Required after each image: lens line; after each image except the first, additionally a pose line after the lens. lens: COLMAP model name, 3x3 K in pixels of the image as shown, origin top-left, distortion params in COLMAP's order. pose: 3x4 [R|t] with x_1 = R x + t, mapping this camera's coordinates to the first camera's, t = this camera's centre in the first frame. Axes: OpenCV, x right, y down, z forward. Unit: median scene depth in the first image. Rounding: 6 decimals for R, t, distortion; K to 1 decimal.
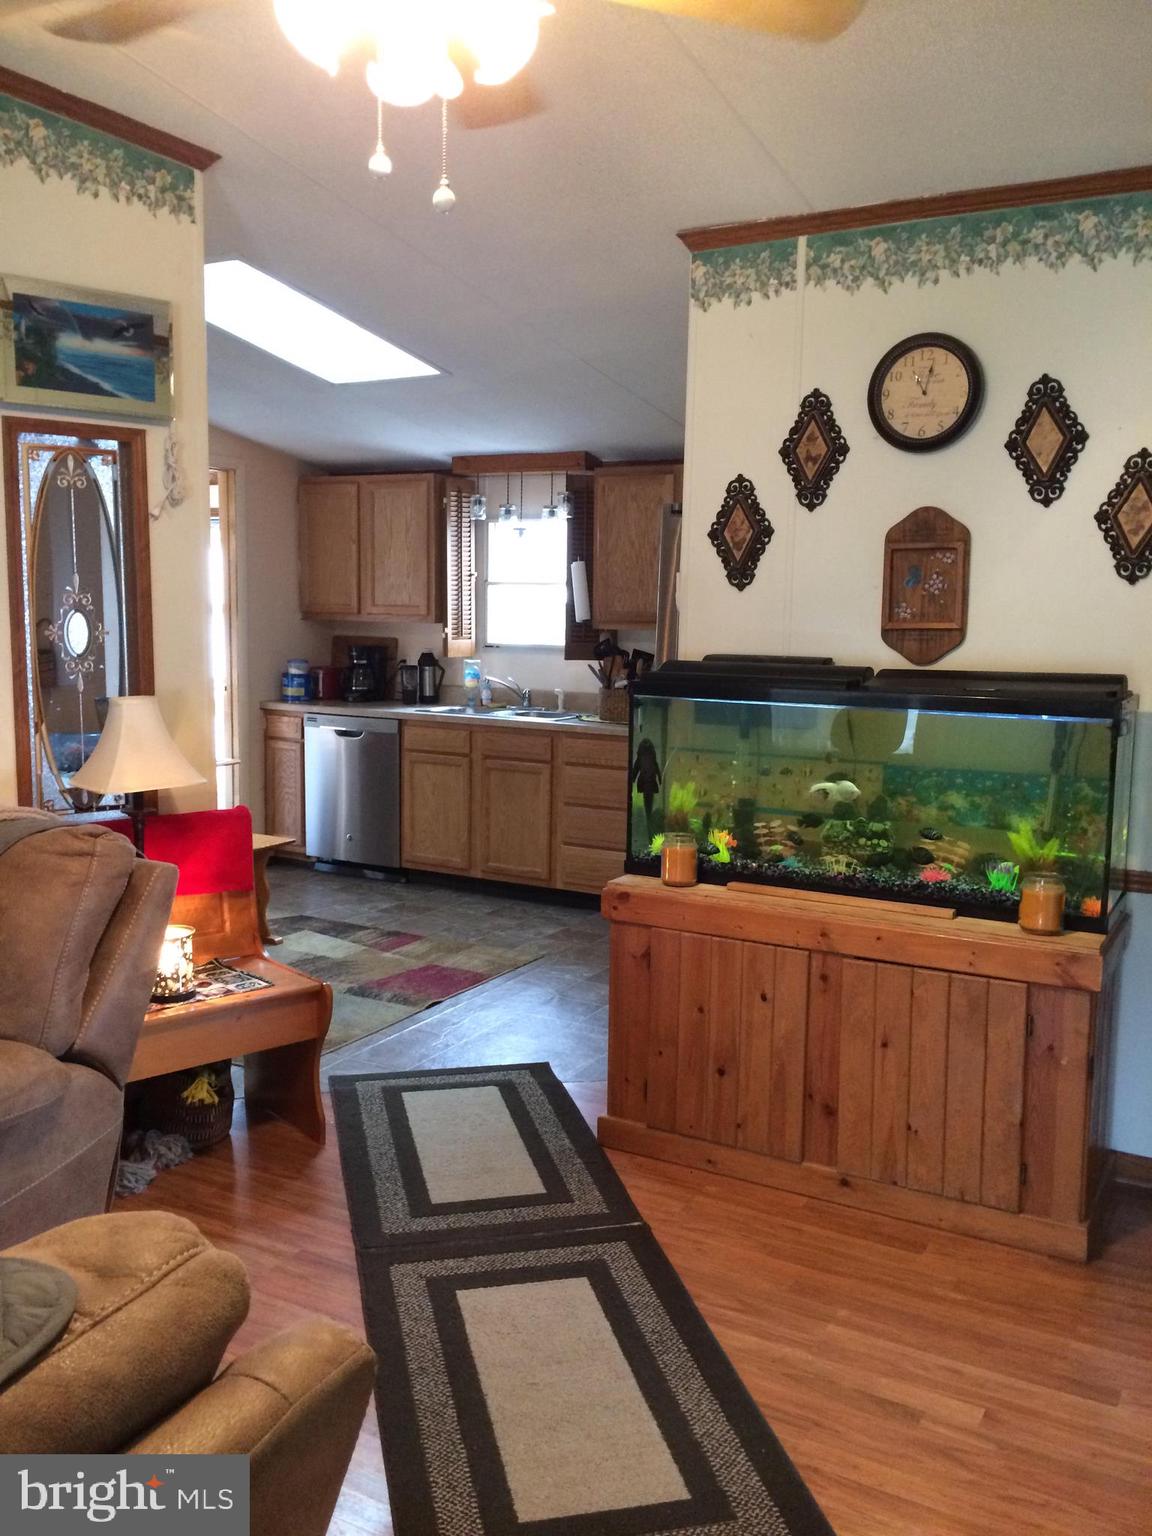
lens RADIAL K [[1311.3, 0, 578.6], [0, 1311.3, 770.9], [0, 0, 1]] dist [0.038613, -0.021127]
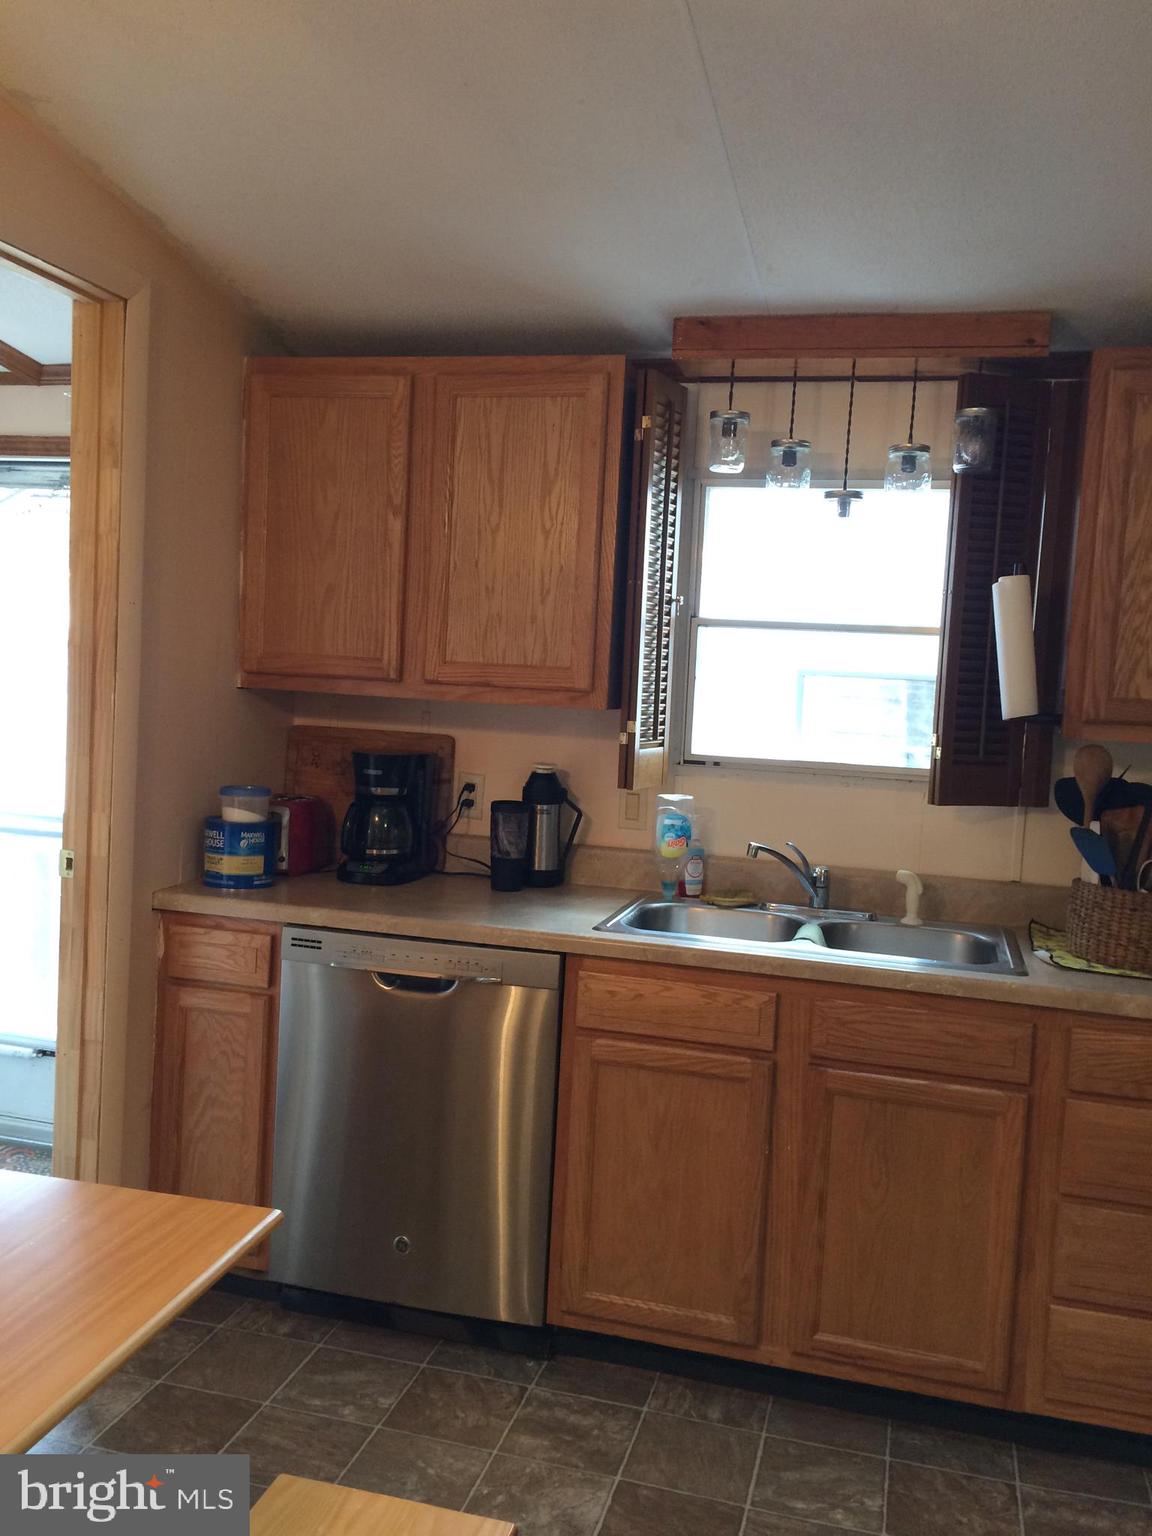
lens RADIAL K [[1311.3, 0, 573.1], [0, 1311.3, 759.2], [0, 0, 1]] dist [0.038613, -0.021127]
pose [[0.968906, 0.016615, 0.246871, -0.220157], [-0.002303, 0.998305, -0.058150, -0.070645], [-0.247418, 0.055774, 0.967302, 0.584155]]
